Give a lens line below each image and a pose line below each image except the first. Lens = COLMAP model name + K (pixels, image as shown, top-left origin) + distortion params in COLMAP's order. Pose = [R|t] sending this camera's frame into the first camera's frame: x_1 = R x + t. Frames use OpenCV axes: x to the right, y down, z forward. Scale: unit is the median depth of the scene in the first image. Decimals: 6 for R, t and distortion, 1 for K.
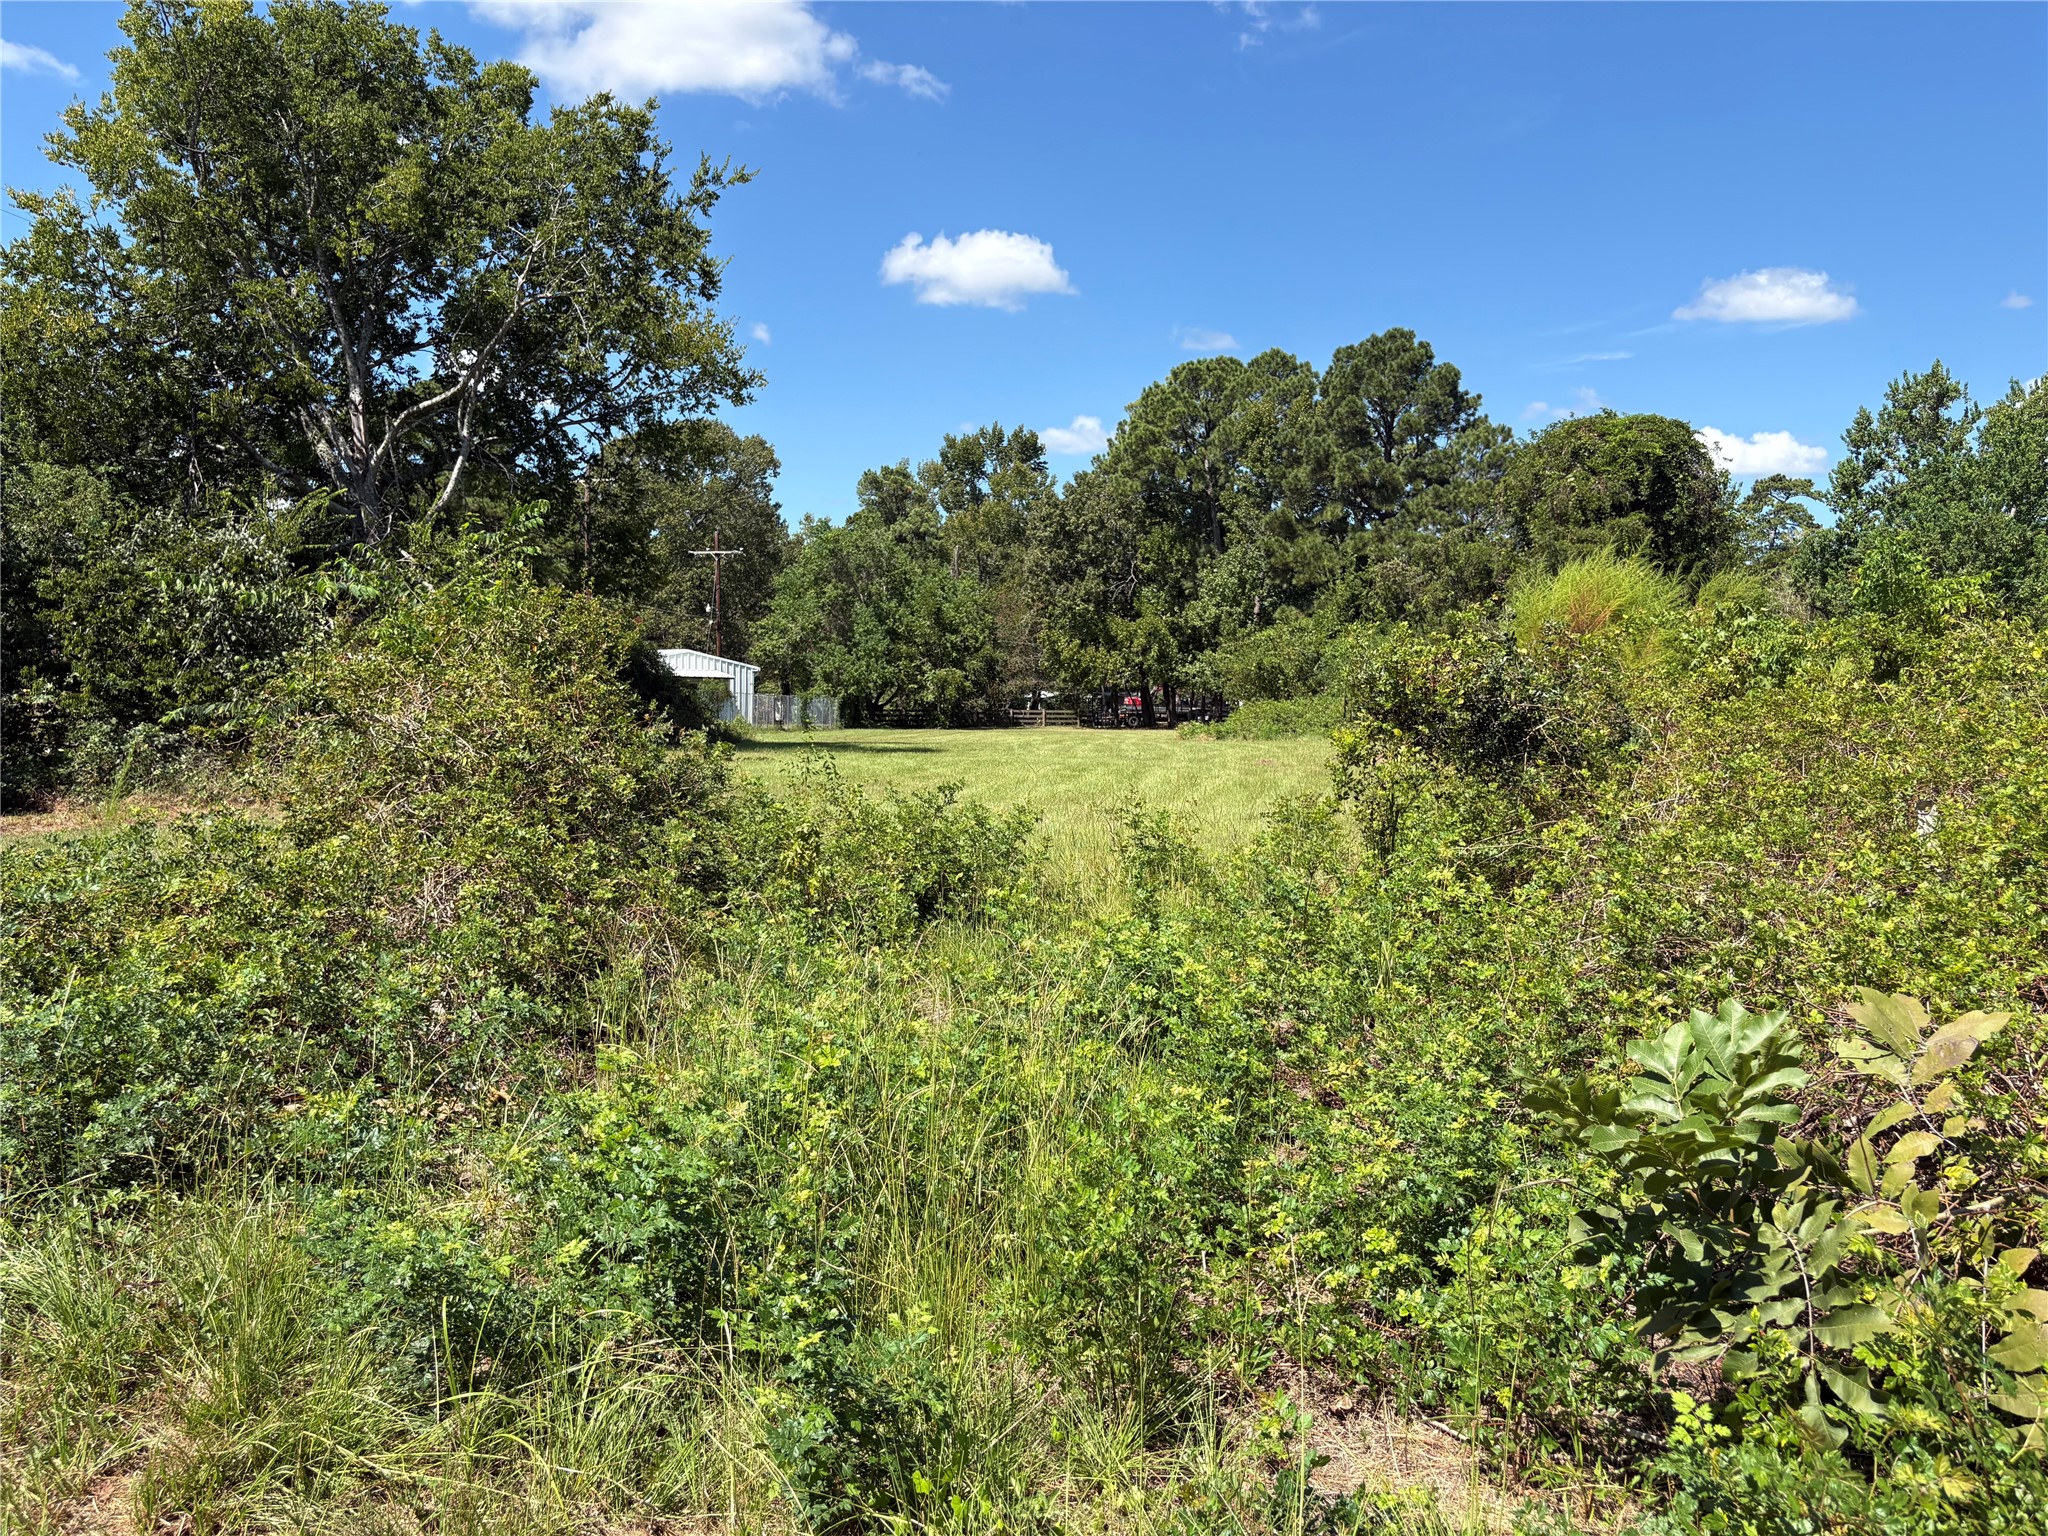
lens RADIAL K [[1560.2, 0, 1030.0], [0, 1560.2, 772.4], [0, 0, 1]] dist [0.047035, -0.052001]
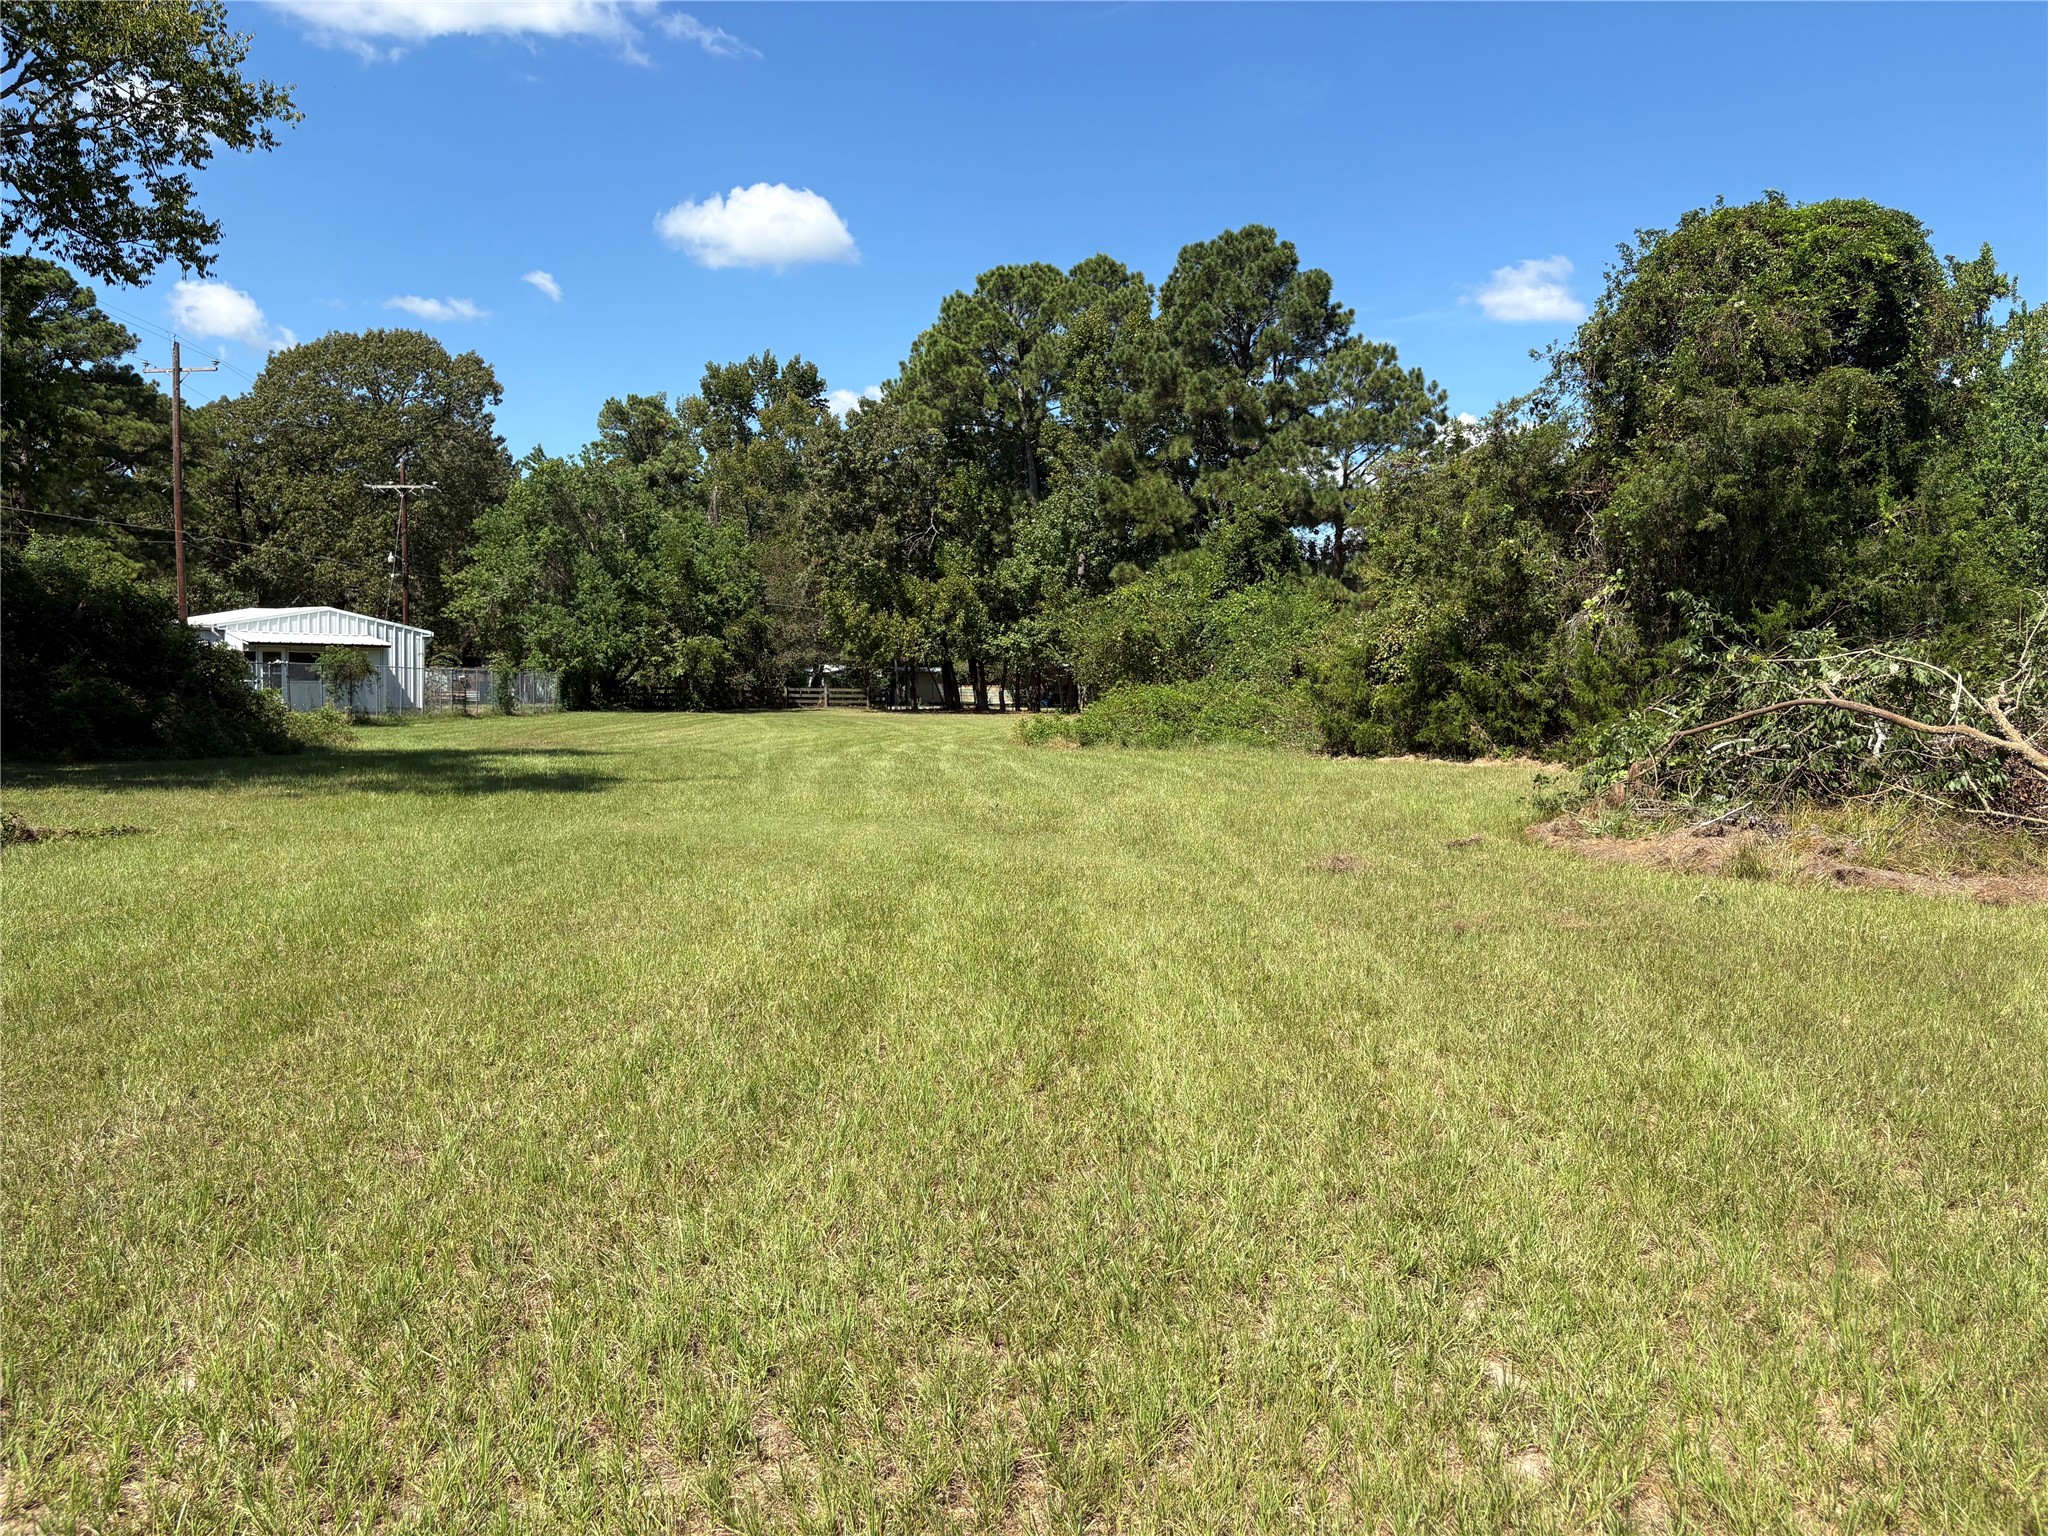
lens RADIAL K [[1560.2, 0, 1066.0], [0, 1560.2, 813.4], [0, 0, 1]] dist [0.047035, -0.052001]
pose [[0.987693, -0.008948, 0.156148, 0.005192], [0.002213, 0.999062, 0.043253, -0.010228], [-0.156388, -0.042375, 0.986786, 0.172559]]
